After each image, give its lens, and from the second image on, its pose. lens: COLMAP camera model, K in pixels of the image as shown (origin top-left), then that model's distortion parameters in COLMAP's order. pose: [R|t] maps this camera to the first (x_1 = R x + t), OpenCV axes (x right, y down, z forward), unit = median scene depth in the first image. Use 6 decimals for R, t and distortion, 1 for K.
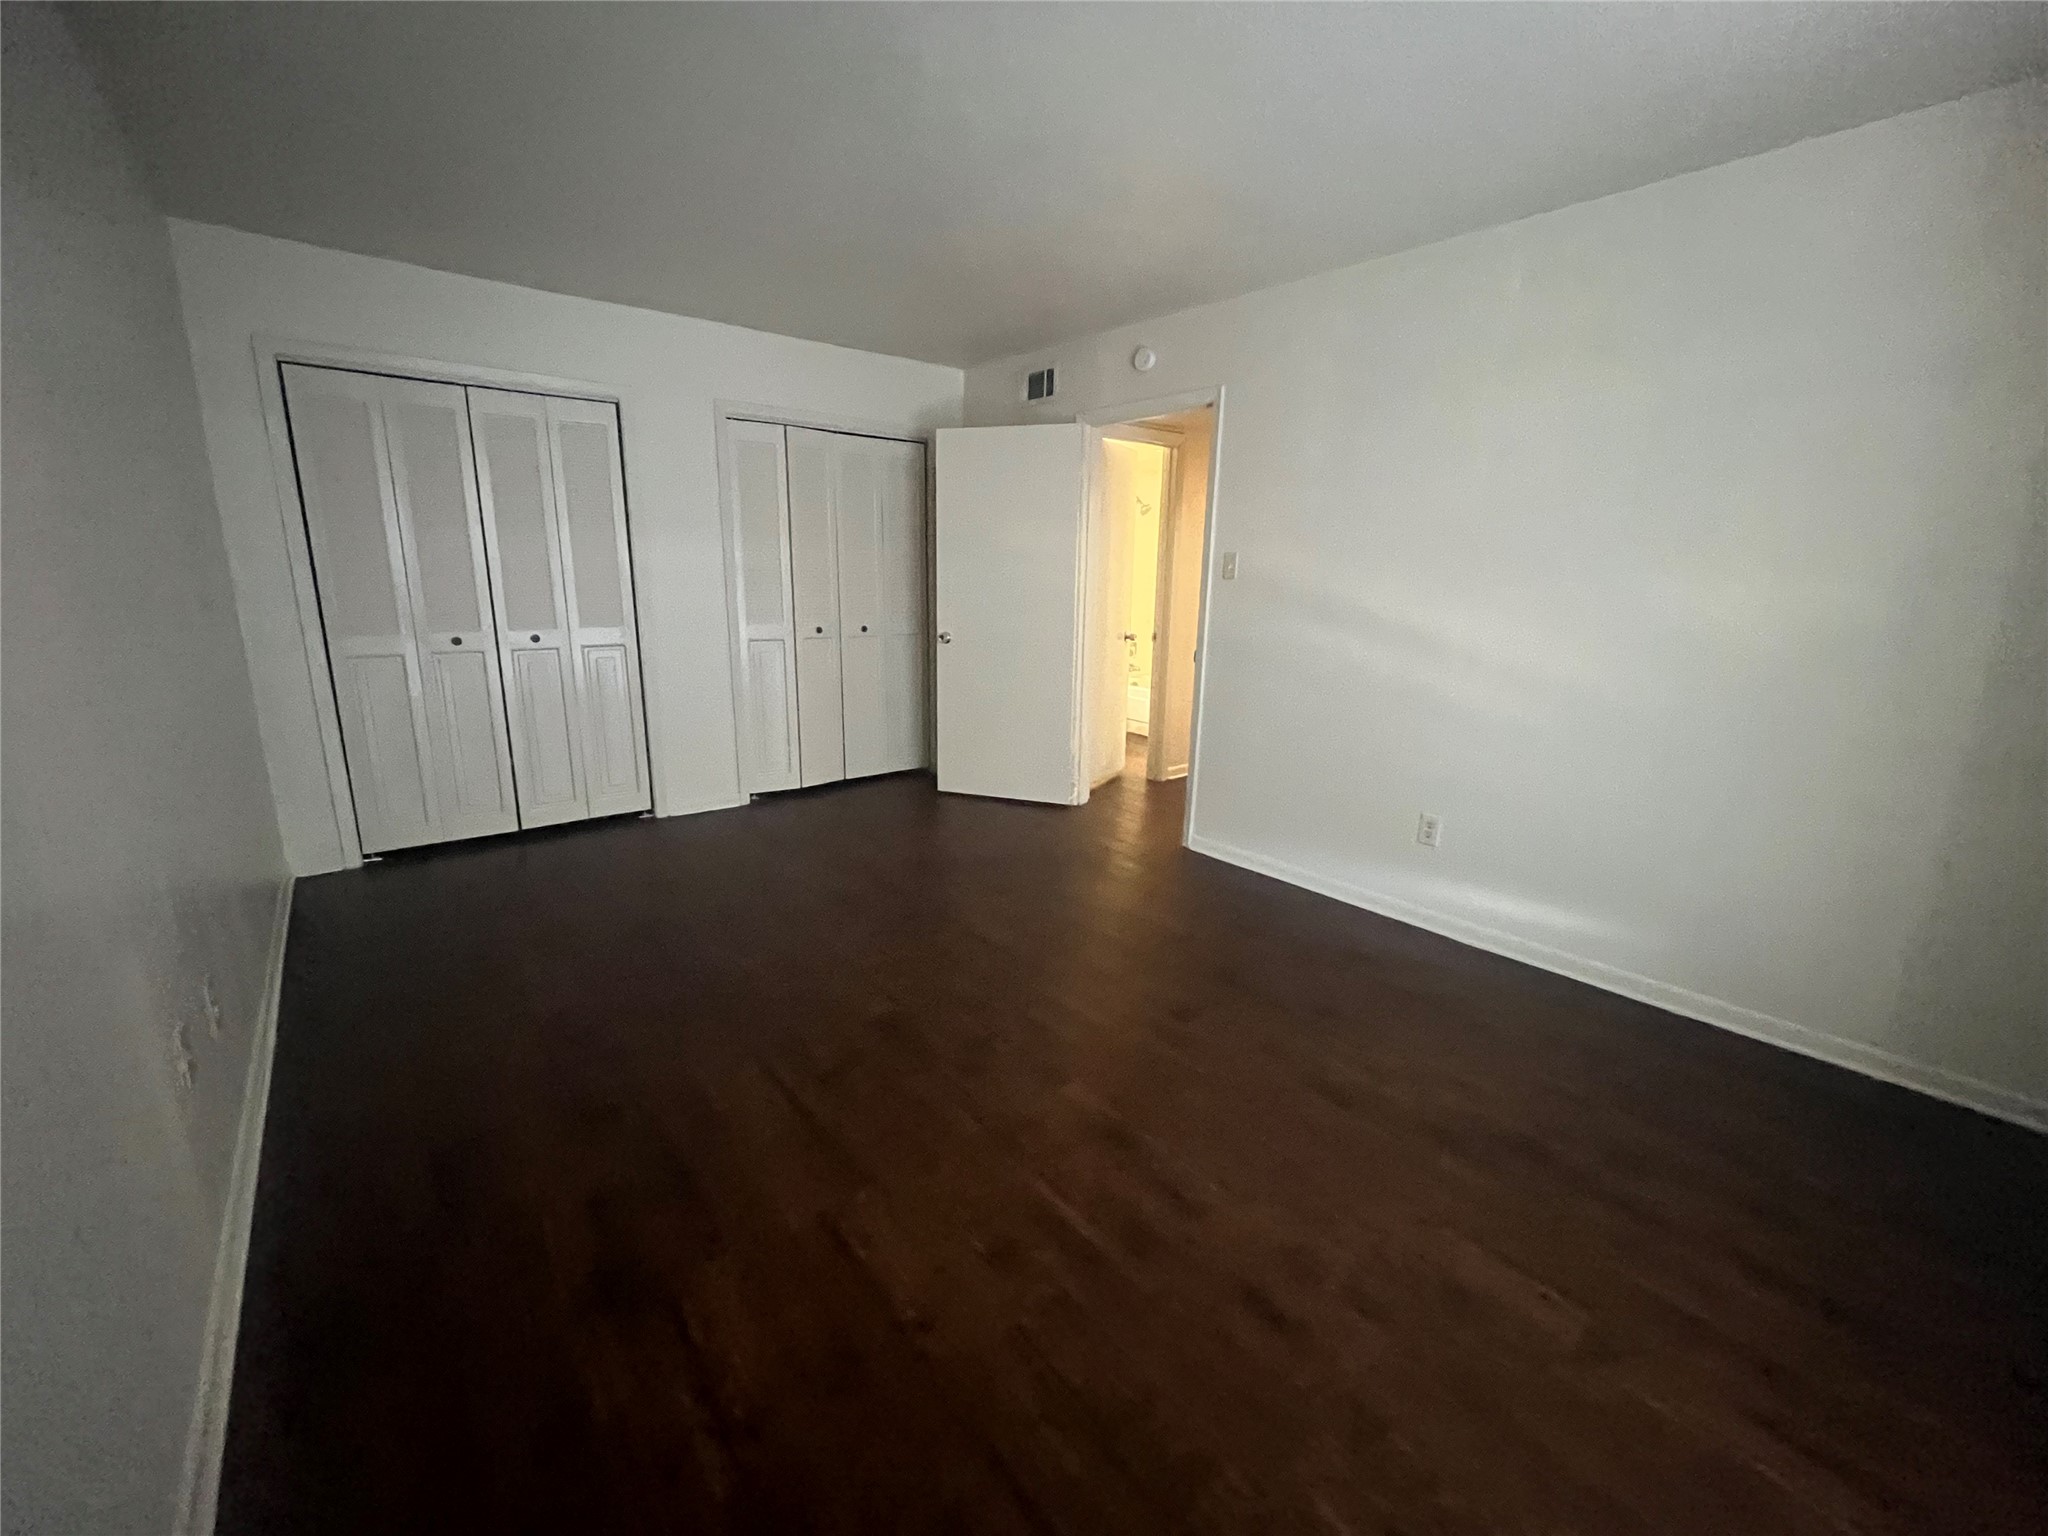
lens RADIAL K [[827.8, 0, 1024.0], [0, 827.8, 768.0], [0, 0, 1]] dist [-0.000679, 0.000112]
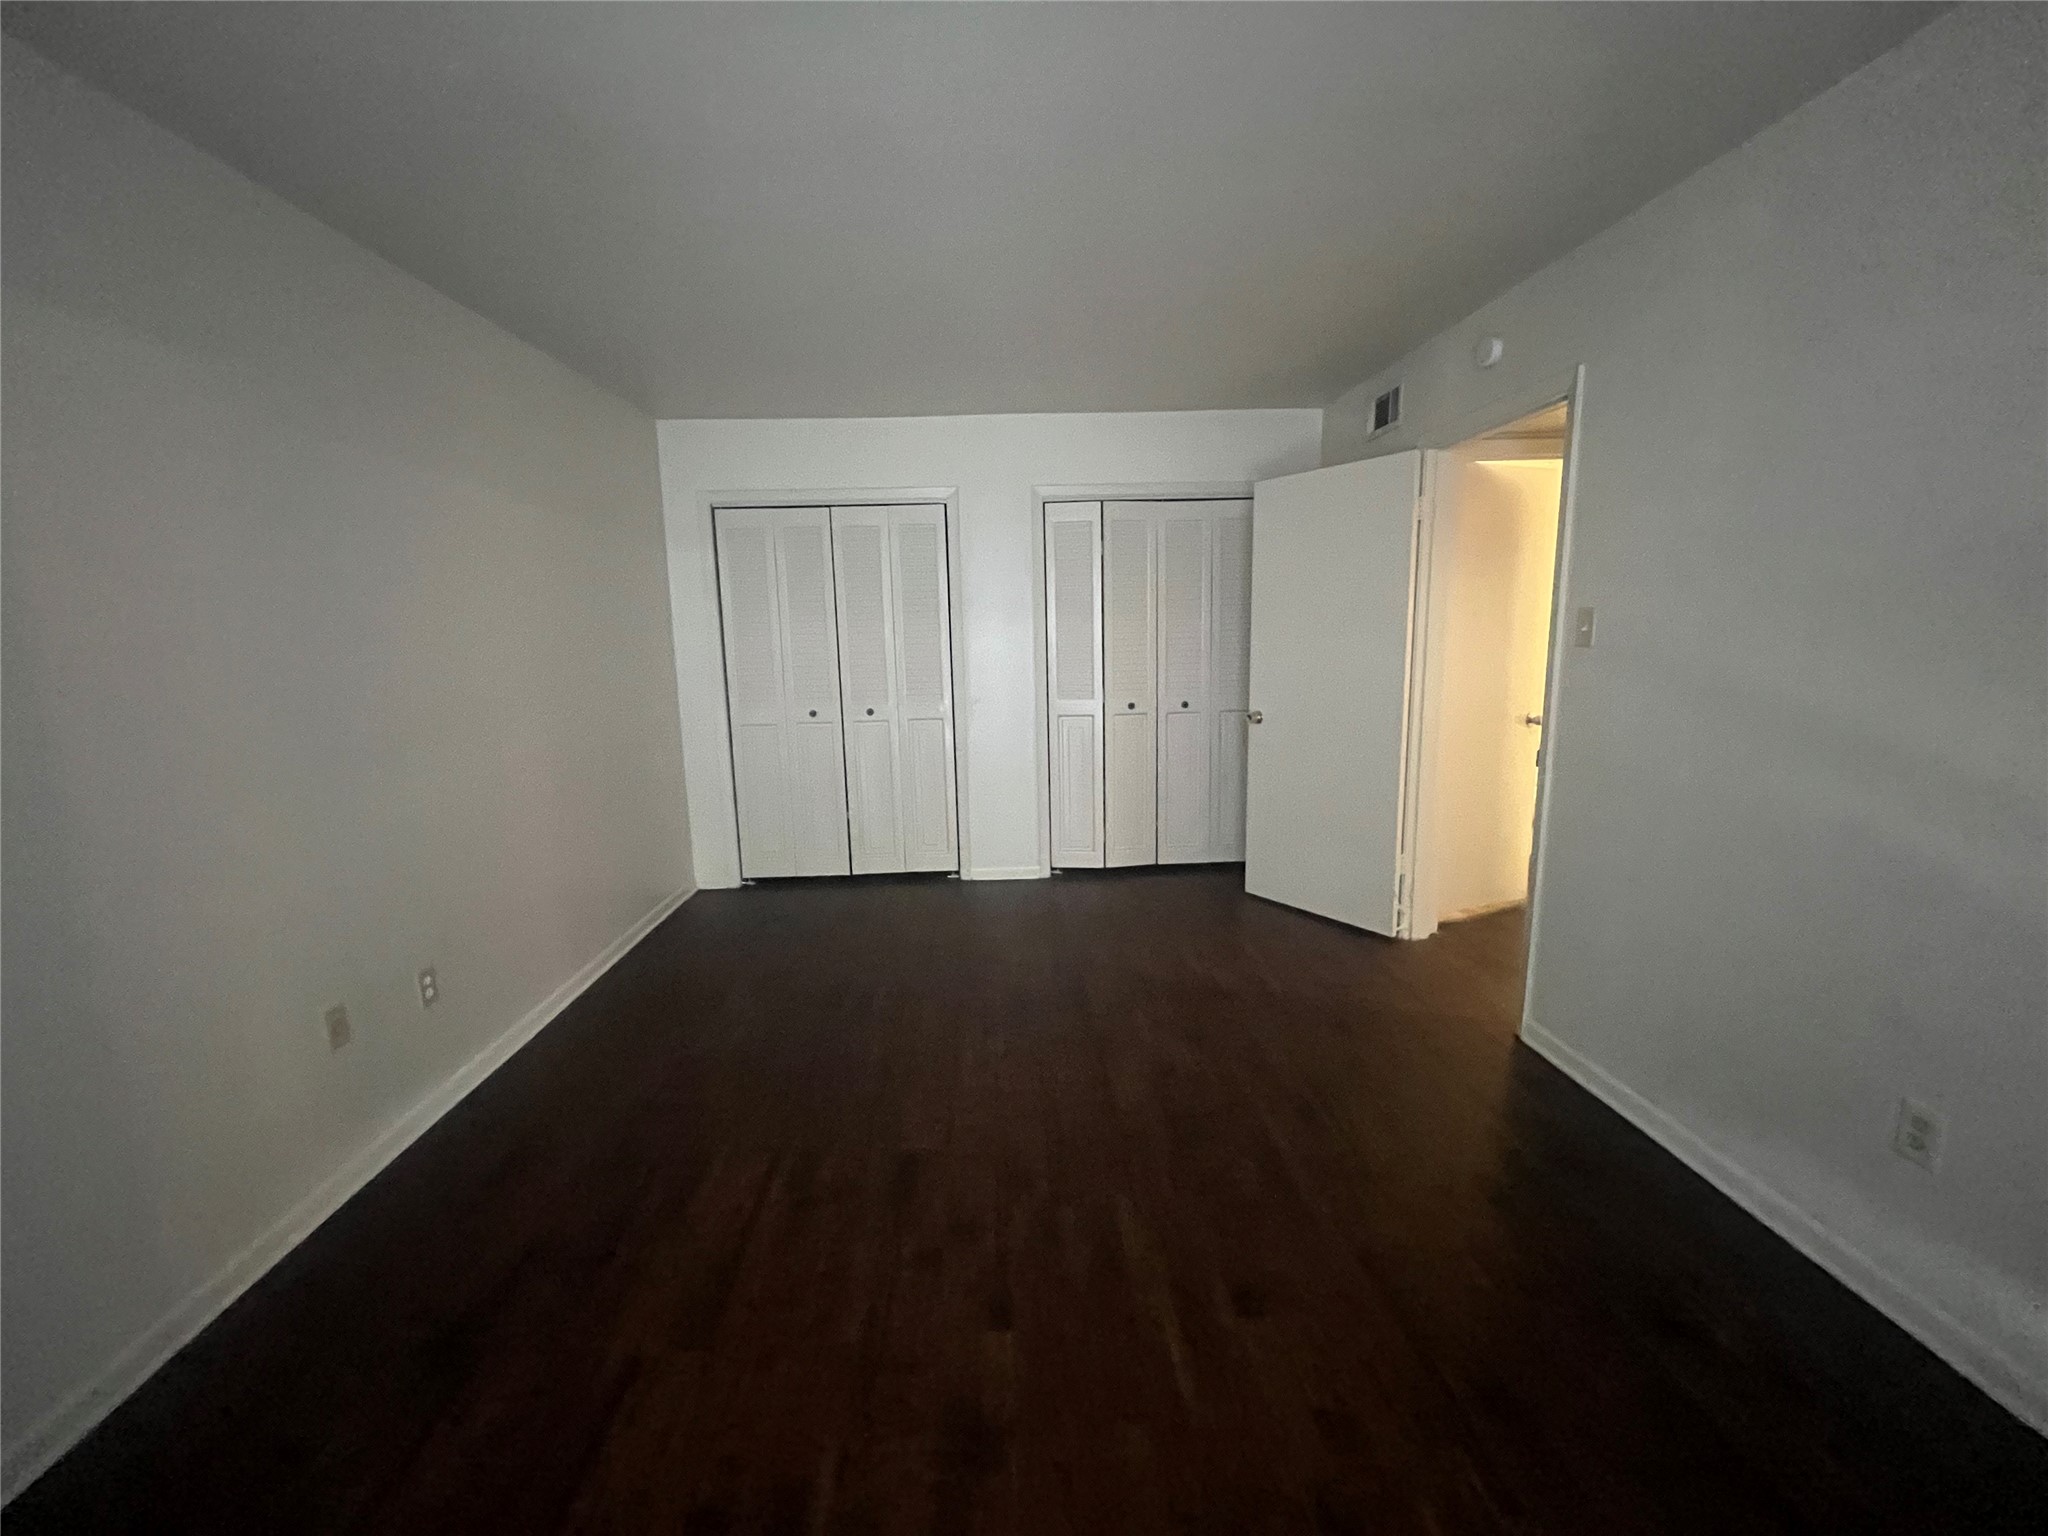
lens RADIAL K [[827.8, 0, 1024.0], [0, 827.8, 768.0], [0, 0, 1]] dist [-0.000679, 0.000112]
pose [[0.799783, 0.062233, -0.597055, 0.246738], [-0.103159, 0.994064, -0.034573, -0.053524], [0.591359, 0.089242, 0.801455, 0.182268]]
